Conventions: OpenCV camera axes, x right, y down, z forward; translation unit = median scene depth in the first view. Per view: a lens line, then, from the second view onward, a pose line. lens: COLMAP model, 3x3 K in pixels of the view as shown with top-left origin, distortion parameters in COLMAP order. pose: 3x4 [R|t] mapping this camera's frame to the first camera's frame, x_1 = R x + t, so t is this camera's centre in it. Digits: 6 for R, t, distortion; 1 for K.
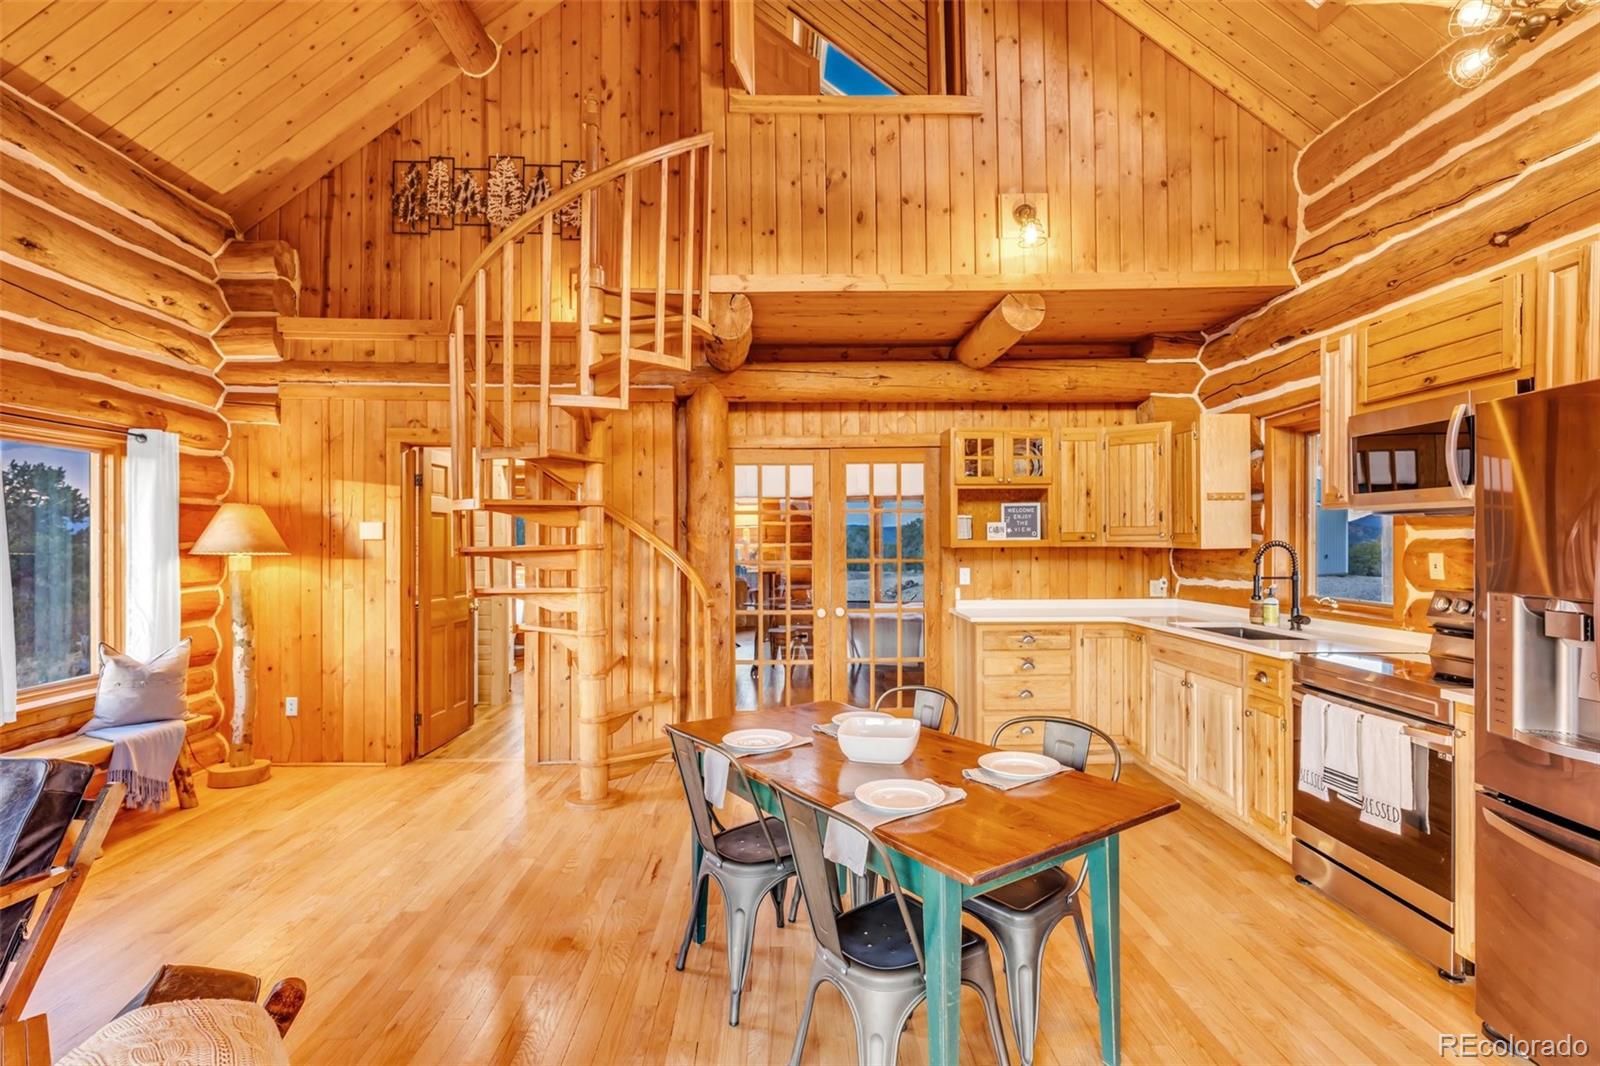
lens RADIAL K [[774.9, 0, 805.9], [0, 774.9, 540.6], [0, 0, 1]] dist [-0.002622, 0.002653]
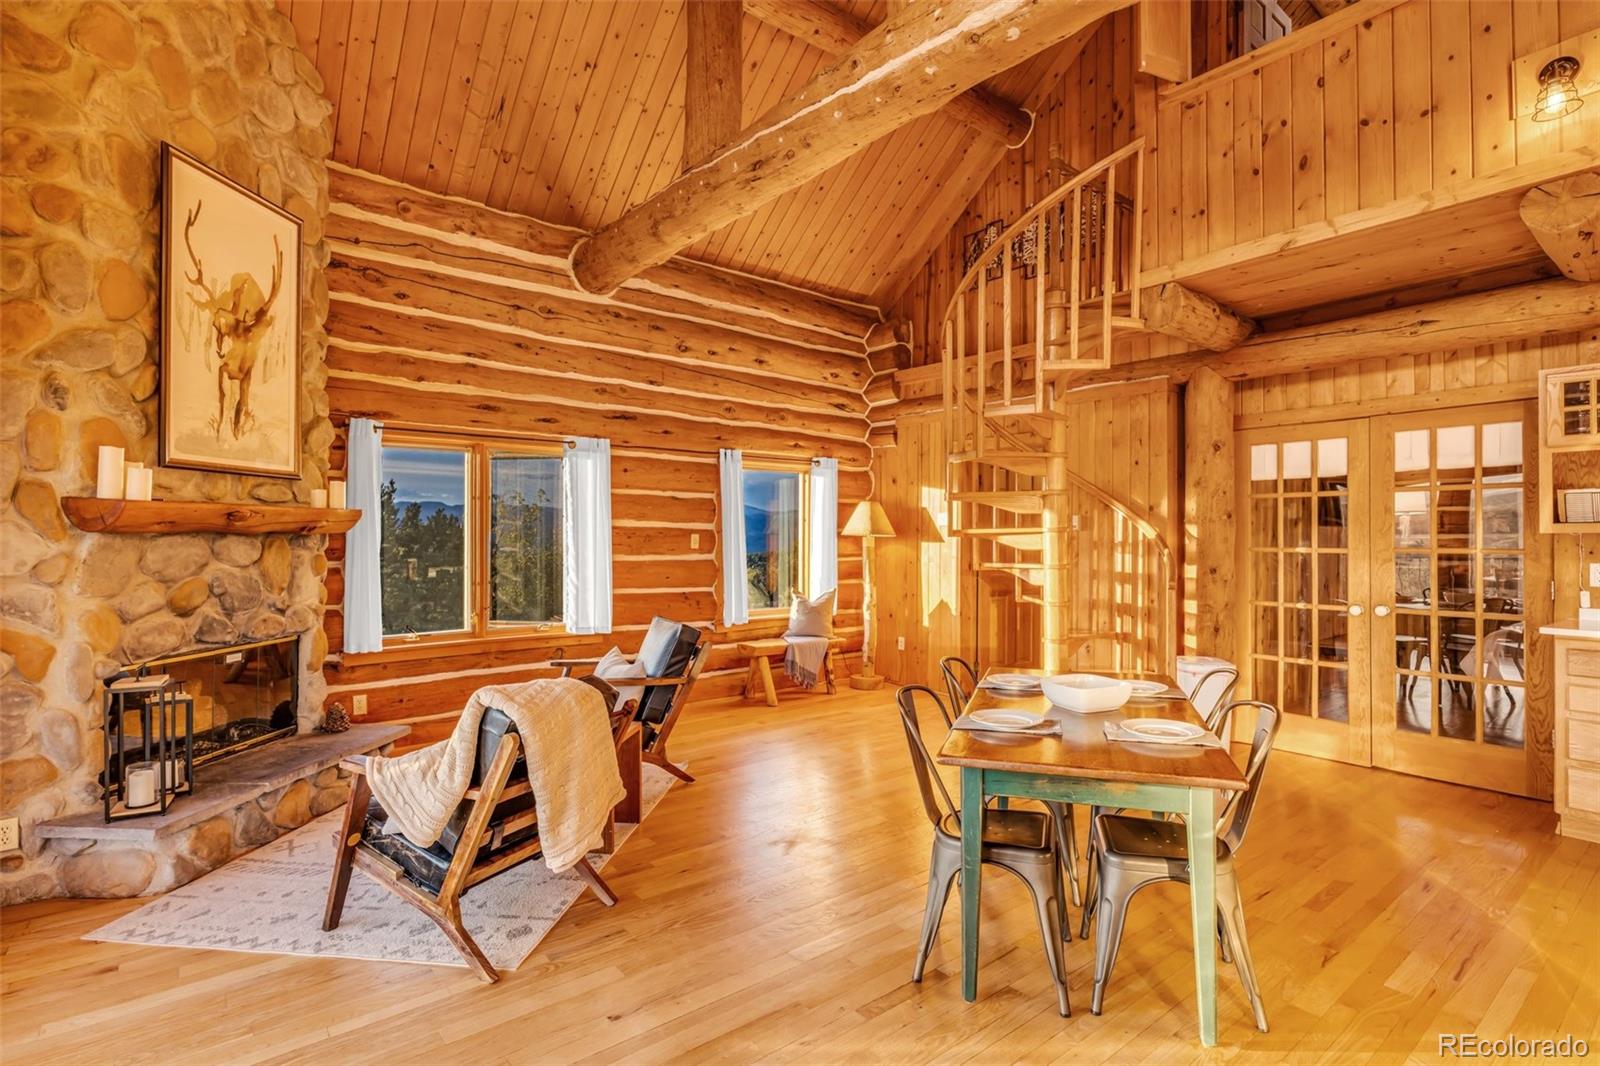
lens RADIAL K [[774.9, 0, 798.9], [0, 774.9, 531.9], [0, 0, 1]] dist [-0.002622, 0.002653]
pose [[0.598455, 0.001357, -0.801155, 0.382438], [-0.006218, 0.999976, -0.002950, 0.015046], [0.801132, 0.006747, 0.598449, -0.003938]]
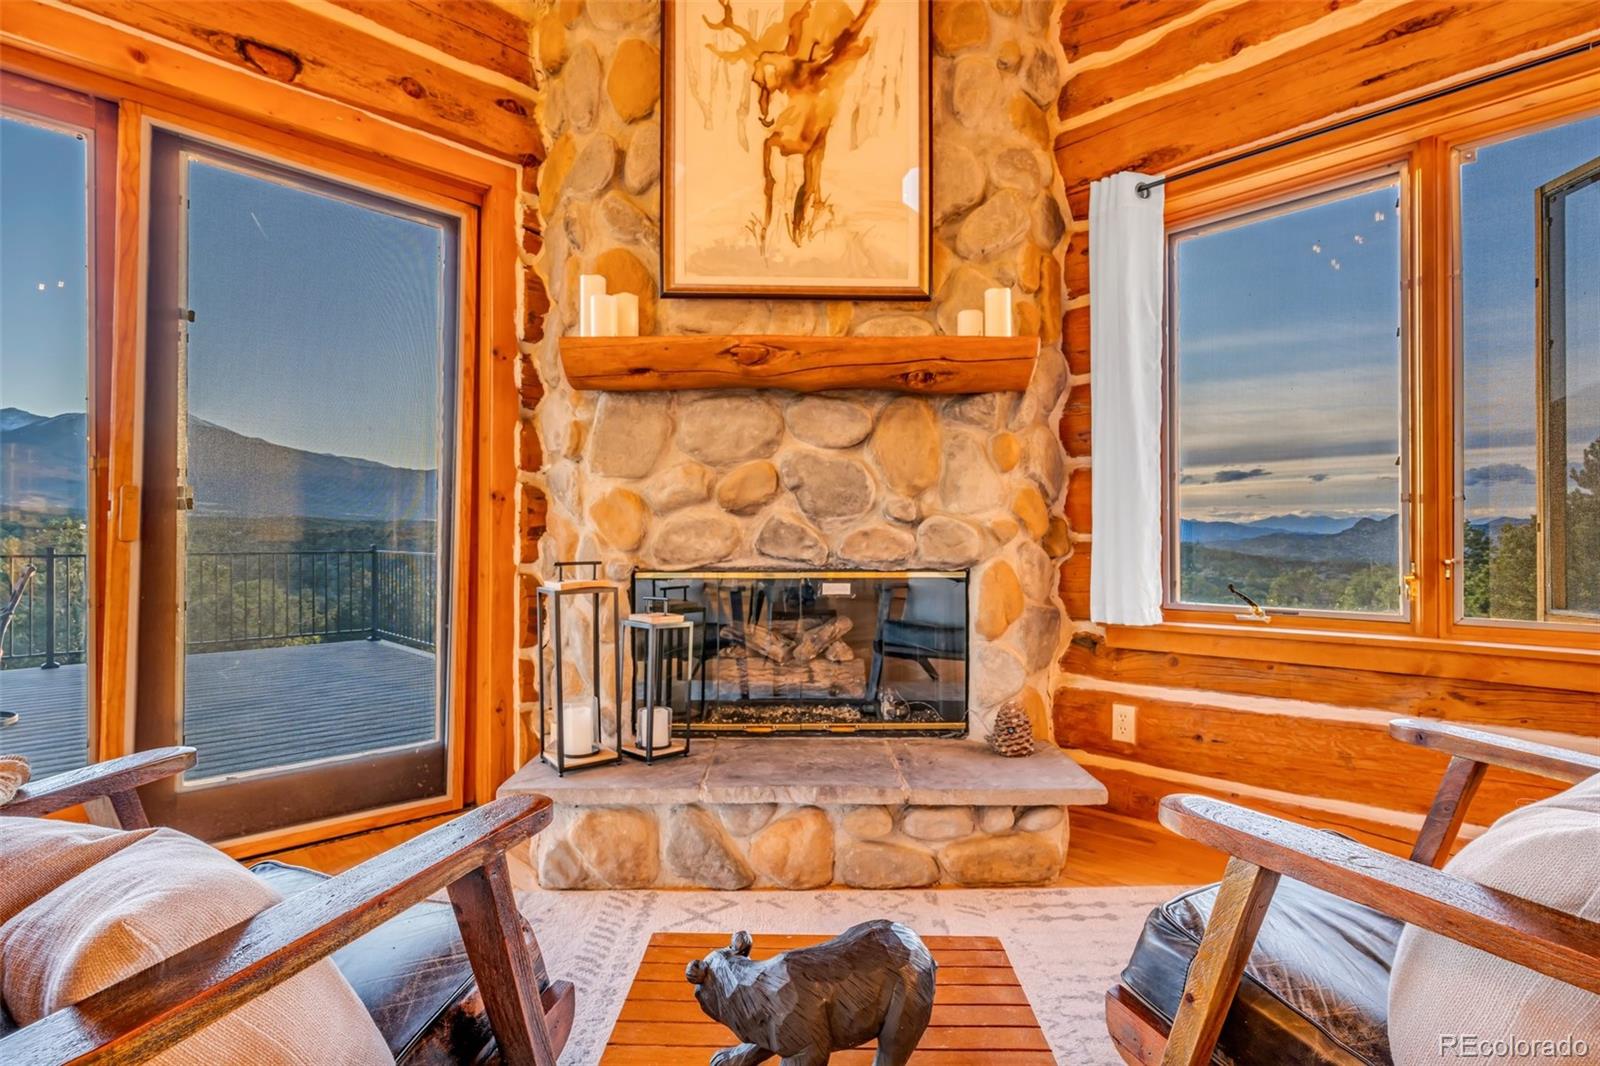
lens RADIAL K [[774.9, 0, 795.2], [0, 774.9, 535.1], [0, 0, 1]] dist [-0.002622, 0.002653]
pose [[-0.730581, 0.000011, -0.682826, -0.226253], [-0.000698, 0.999999, 0.000763, 0.109261], [0.682826, 0.001034, -0.730581, 0.370045]]
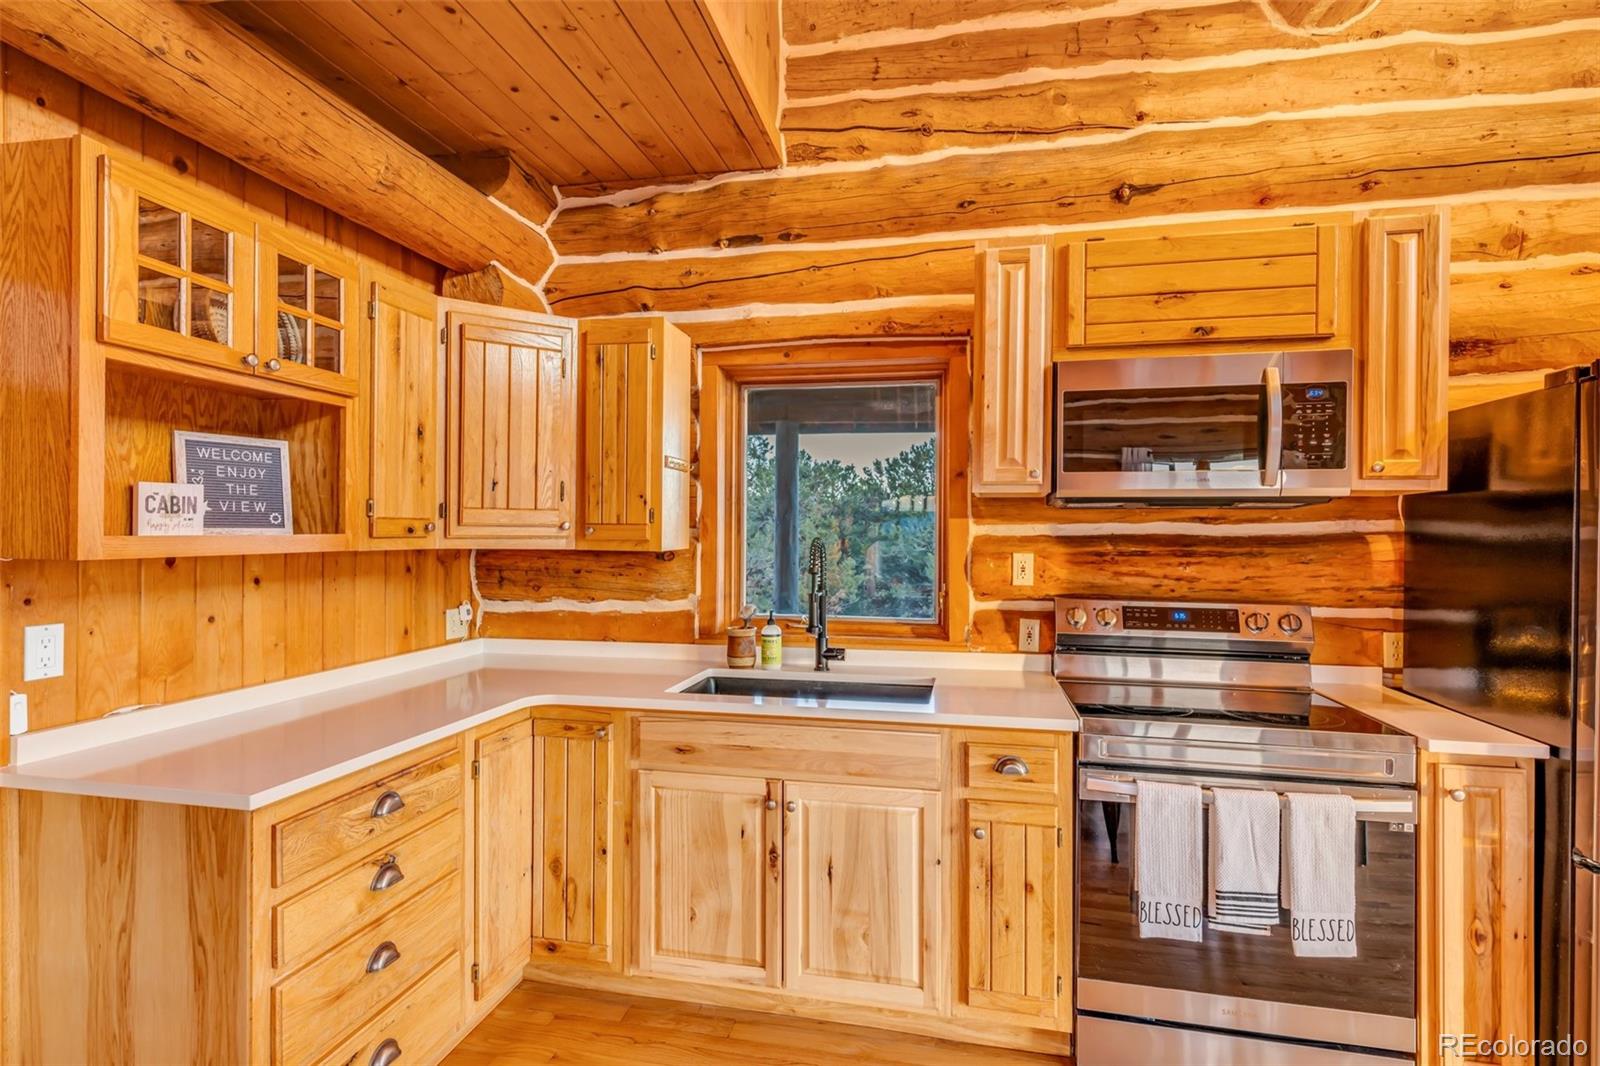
lens RADIAL K [[774.9, 0, 798.5], [0, 774.9, 534.7], [0, 0, 1]] dist [-0.002622, 0.002653]
pose [[0.240280, 0.001168, 0.970703, -0.024335], [-0.002648, 0.999996, -0.000548, -0.001543], [-0.970700, -0.002439, 0.240282, 0.728438]]
